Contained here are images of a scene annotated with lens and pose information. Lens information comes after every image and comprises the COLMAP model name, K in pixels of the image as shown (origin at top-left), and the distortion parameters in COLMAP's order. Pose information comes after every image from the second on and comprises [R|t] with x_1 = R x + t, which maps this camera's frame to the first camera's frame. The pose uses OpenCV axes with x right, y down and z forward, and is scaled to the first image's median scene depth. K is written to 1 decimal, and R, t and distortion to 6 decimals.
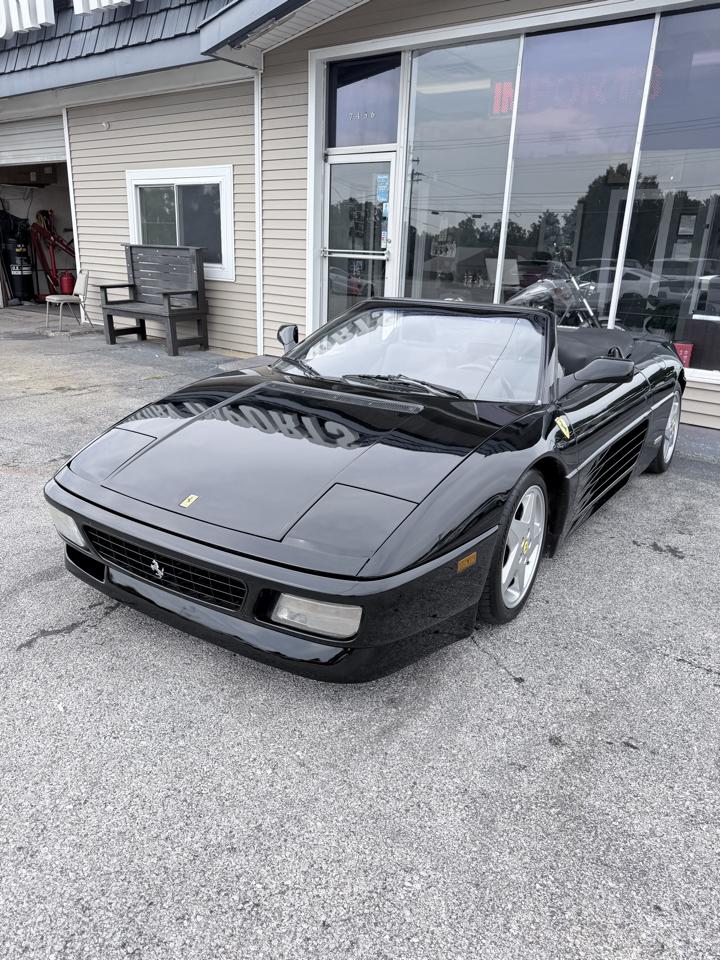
lens RADIAL K [[675.8, 0, 358.1], [0, 675.8, 479.1], [0, 0, 1]] dist [0.029709, -0.037988]
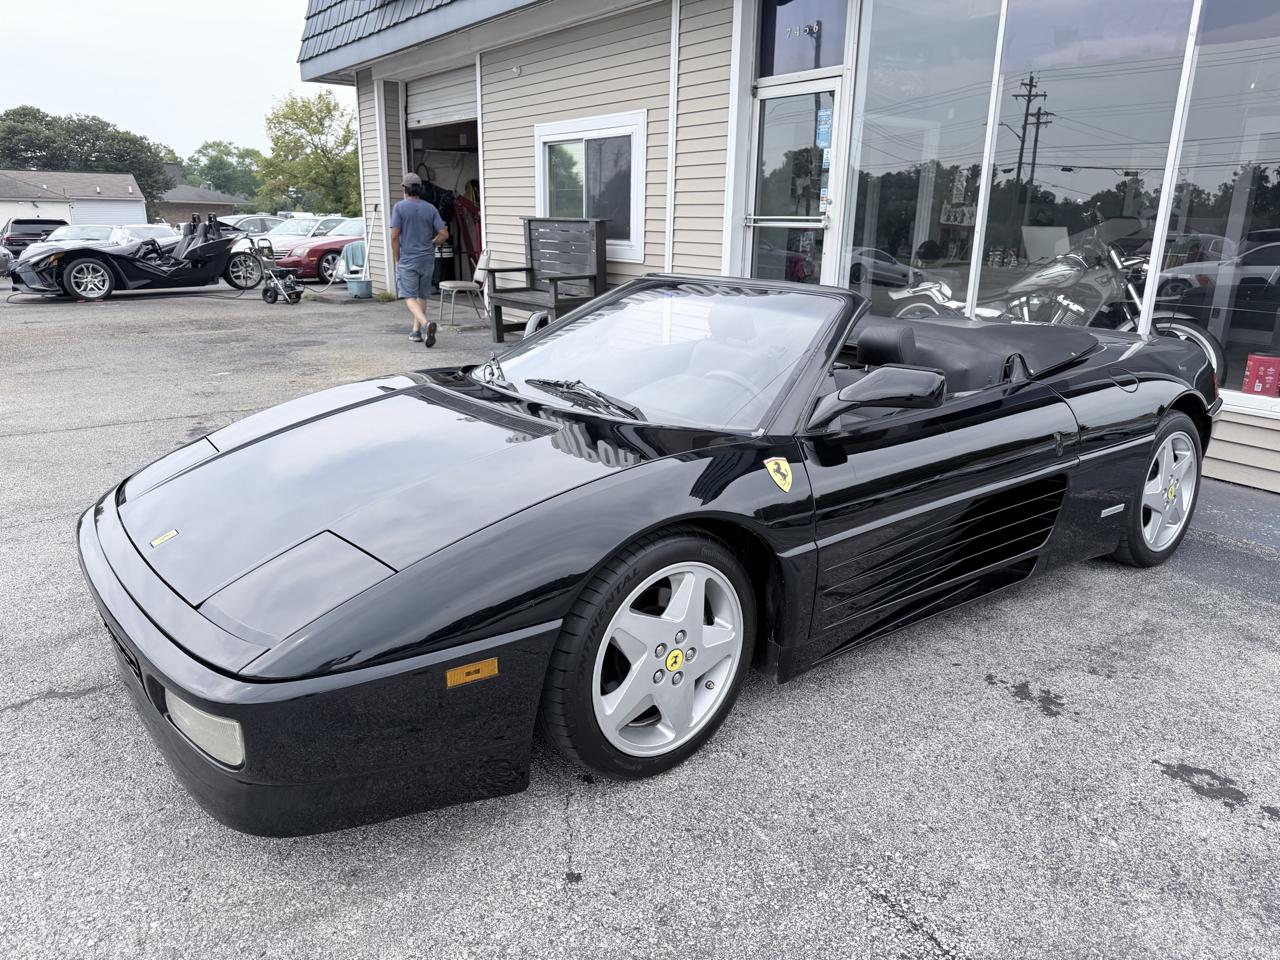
lens RADIAL K [[901.1, 0, 647.8], [0, 901.1, 487.5], [0, 0, 1]] dist [0.029709, -0.037988]
pose [[0.952824, 0.068541, -0.295683, 0.198219], [-0.082185, 0.996039, -0.033950, -0.012067], [0.292185, 0.056649, 0.954683, 0.084137]]
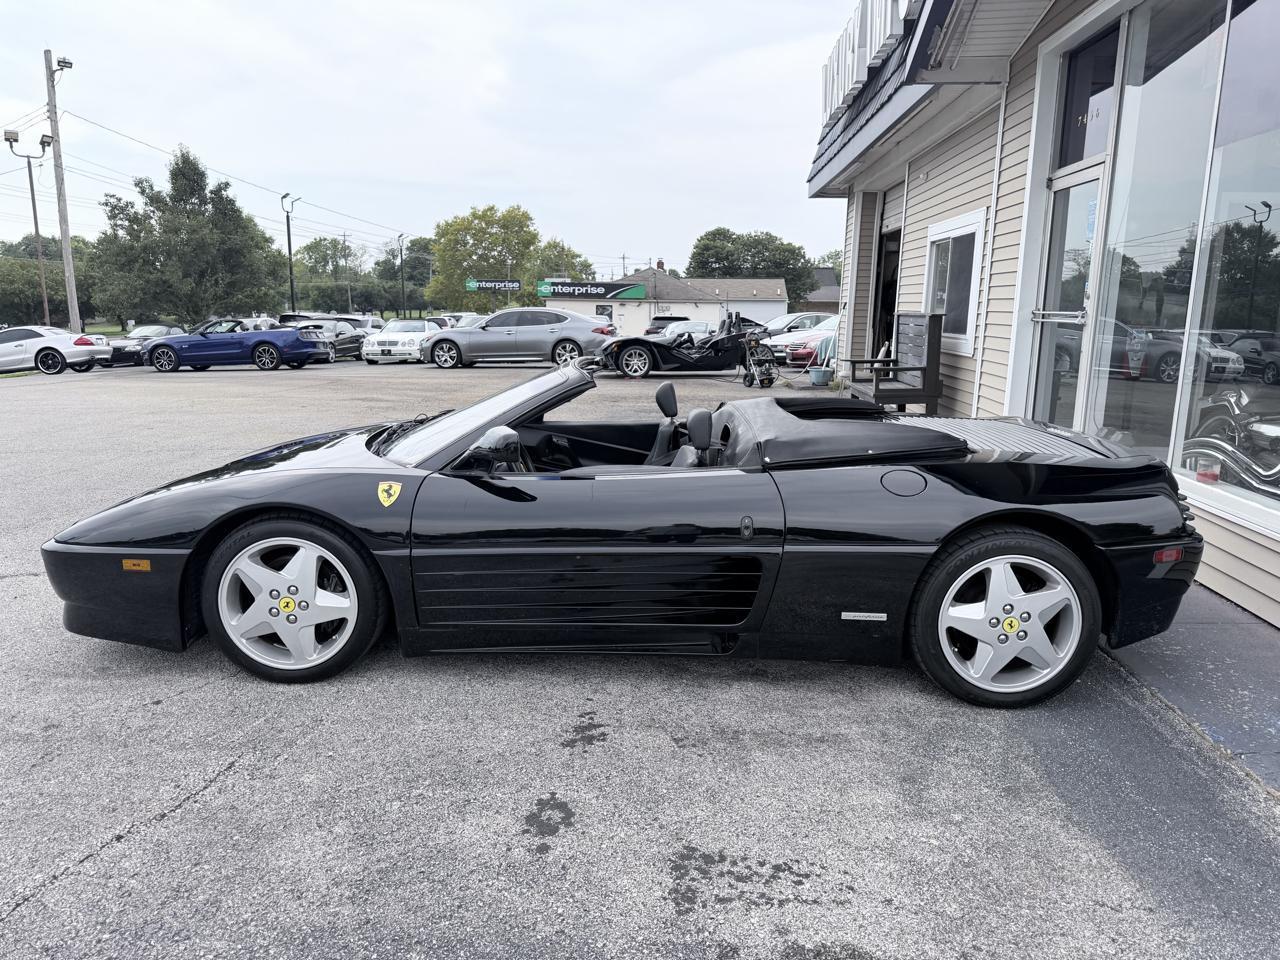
lens RADIAL K [[901.1, 0, 639.9], [0, 901.1, 482.5], [0, 0, 1]] dist [0.029709, -0.037988]
pose [[0.548215, 0.134322, -0.825481, 0.650646], [-0.263390, 0.964522, -0.017974, -0.070928], [0.793780, 0.227277, 0.564144, 0.280601]]
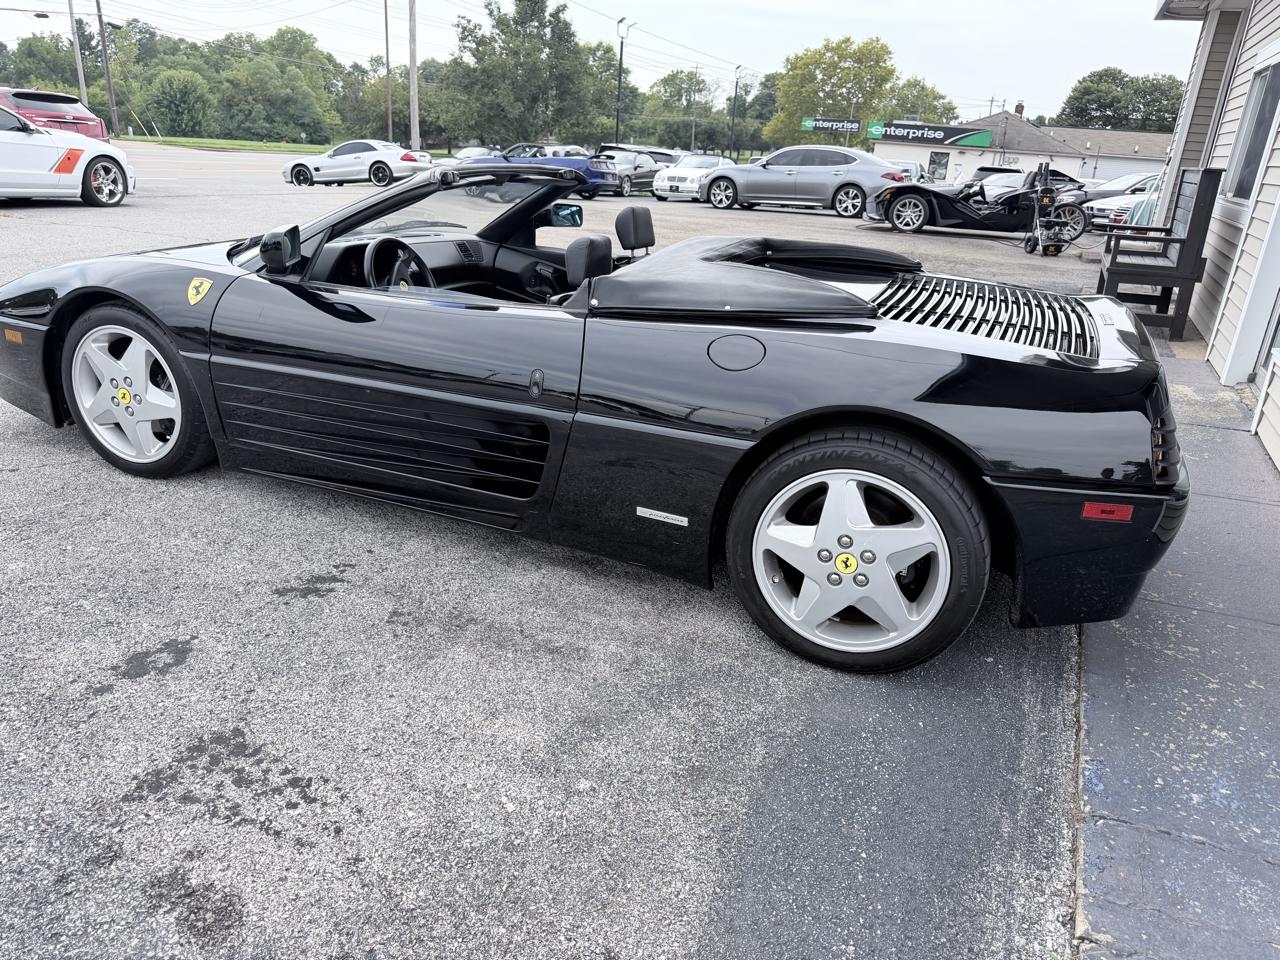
lens RADIAL K [[901.1, 0, 639.6], [0, 901.1, 482.2], [0, 0, 1]] dist [0.029709, -0.037988]
pose [[0.212548, 0.331457, -0.919217, 0.667862], [-0.367753, 0.898682, 0.239017, -0.146309], [0.905307, 0.287242, 0.312907, 0.552390]]
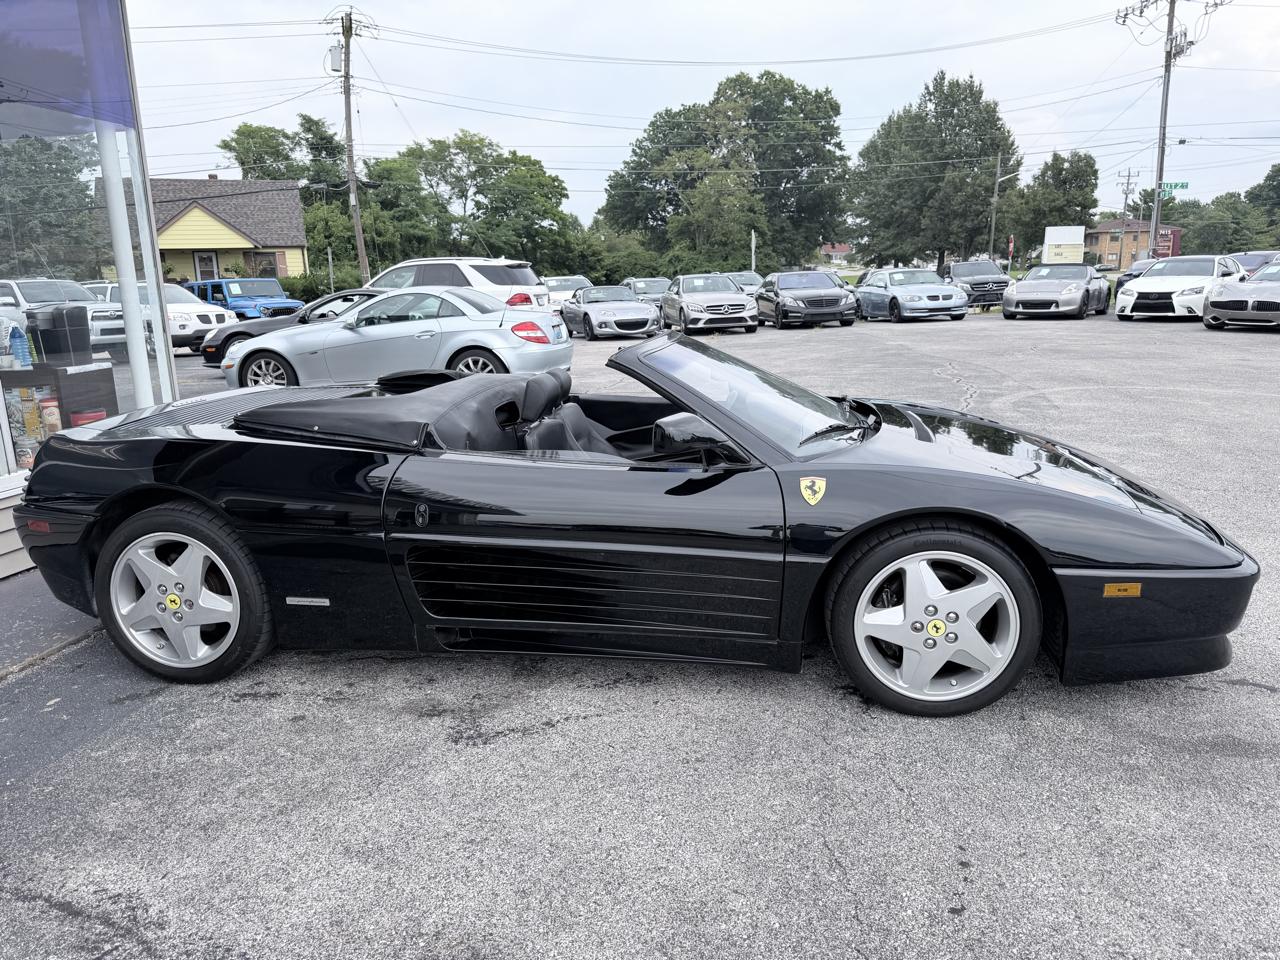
lens RADIAL K [[901.1, 0, 640.1], [0, 901.1, 490.1], [0, 0, 1]] dist [0.029709, -0.037988]
pose [[-0.404177, -0.239698, 0.882715, -0.467611], [0.298081, 0.877853, 0.374863, -0.294386], [-0.864748, 0.414631, -0.283359, 0.816228]]
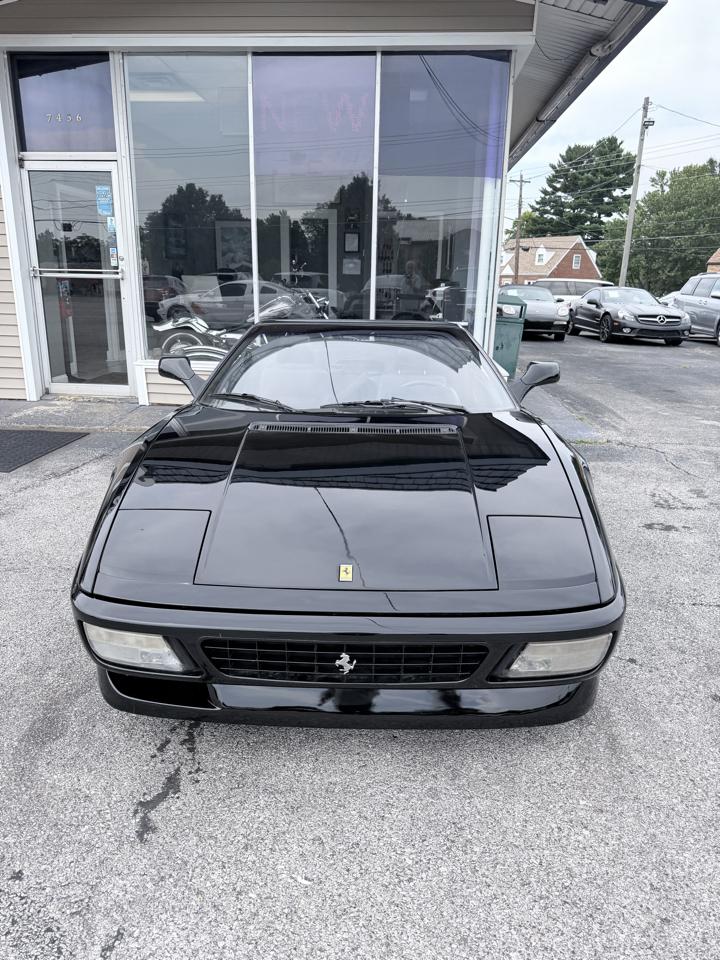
lens RADIAL K [[675.8, 0, 353.8], [0, 675.8, 478.6], [0, 0, 1]] dist [0.029709, -0.037988]
pose [[0.845658, -0.173950, 0.504583, -0.242098], [0.184540, 0.982386, 0.029387, -0.039502], [-0.500806, 0.068265, 0.862863, 0.102193]]
